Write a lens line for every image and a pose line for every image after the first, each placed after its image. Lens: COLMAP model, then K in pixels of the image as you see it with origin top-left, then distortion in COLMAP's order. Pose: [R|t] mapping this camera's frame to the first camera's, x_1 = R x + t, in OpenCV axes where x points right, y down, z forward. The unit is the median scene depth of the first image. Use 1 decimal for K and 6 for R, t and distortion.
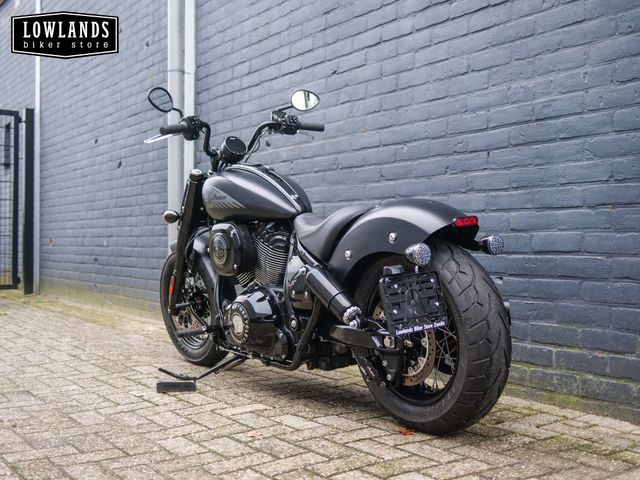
lens RADIAL K [[732.0, 0, 319.6], [0, 732.0, 240.6], [0, 0, 1]] dist [-0.003822, 0.000000]
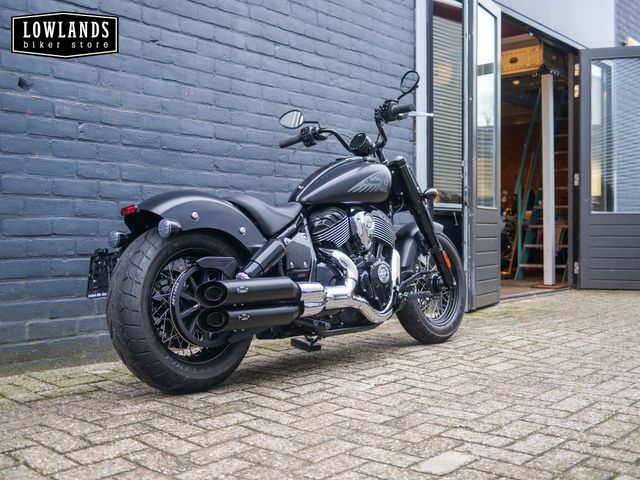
lens RADIAL K [[732.0, 0, 317.0], [0, 732.0, 242.5], [0, 0, 1]] dist [-0.003822, 0.000000]
pose [[-0.230178, -0.016044, 0.973016, -1.036636], [-0.006282, 0.999868, 0.015001, 0.006613], [-0.973128, -0.002660, -0.230249, 1.146548]]
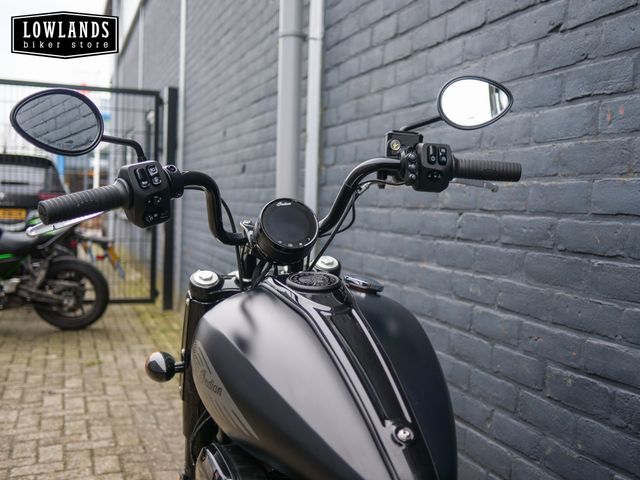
lens RADIAL K [[732.0, 0, 334.1], [0, 732.0, 239.2], [0, 0, 1]] dist [-0.003822, 0.000000]
pose [[0.963370, 0.039592, -0.265239, 0.015194], [-0.027013, 0.998338, 0.050910, -0.138220], [0.266813, -0.041880, 0.962838, 0.606376]]
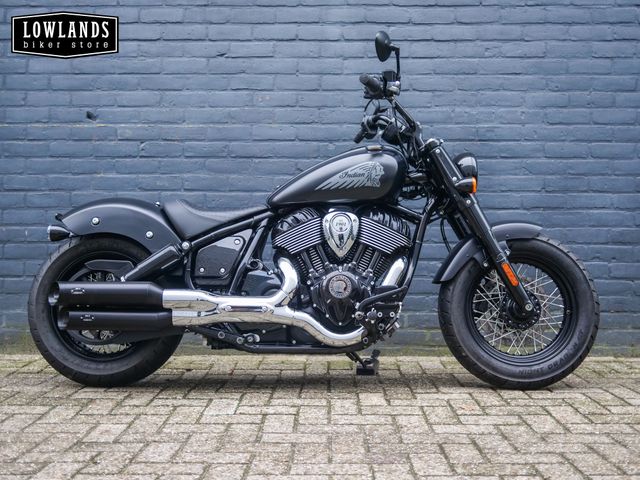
lens RADIAL K [[732.0, 0, 323.0], [0, 732.0, 244.4], [0, 0, 1]] dist [-0.003822, 0.000000]
pose [[0.592783, -0.003375, 0.805355, -0.756888], [-0.003812, 0.999968, 0.006997, 0.010575], [-0.805353, -0.007217, 0.592751, 0.372750]]
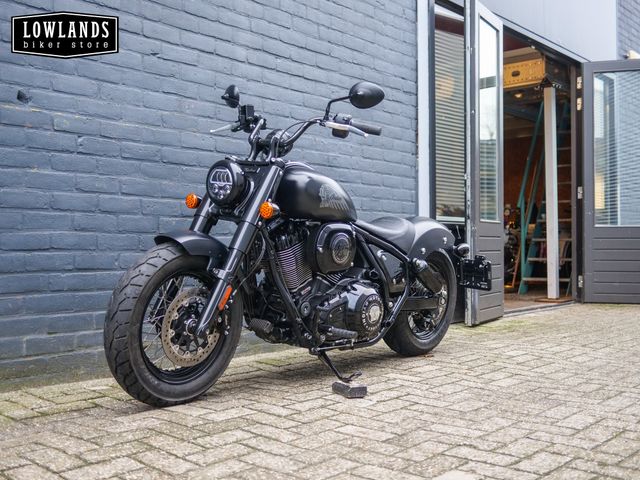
lens RADIAL K [[732.0, 0, 317.8], [0, 732.0, 242.7], [0, 0, 1]] dist [-0.003822, 0.000000]
pose [[-0.227430, 0.002385, 0.973791, -1.026855], [-0.004791, 0.999982, -0.003568, 0.006630], [-0.973783, -0.005477, -0.227415, 1.142183]]
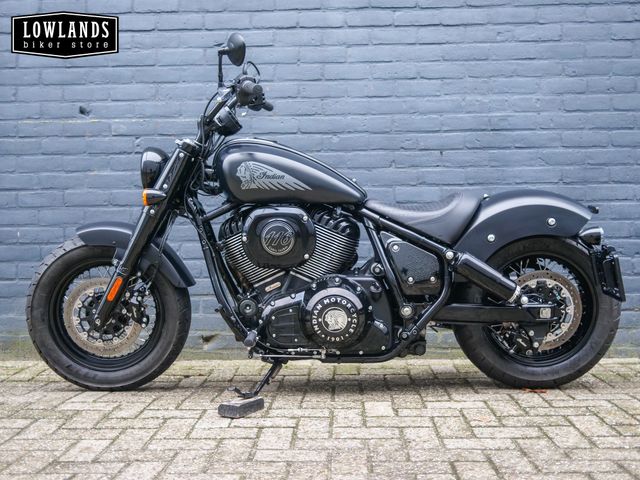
lens RADIAL K [[732.0, 0, 318.8], [0, 732.0, 240.7], [0, 0, 1]] dist [-0.003822, 0.000000]
pose [[0.612562, -0.008678, 0.790375, -0.705230], [0.008680, 0.999953, 0.004252, 0.011462], [-0.790375, 0.004256, 0.612609, 0.394830]]
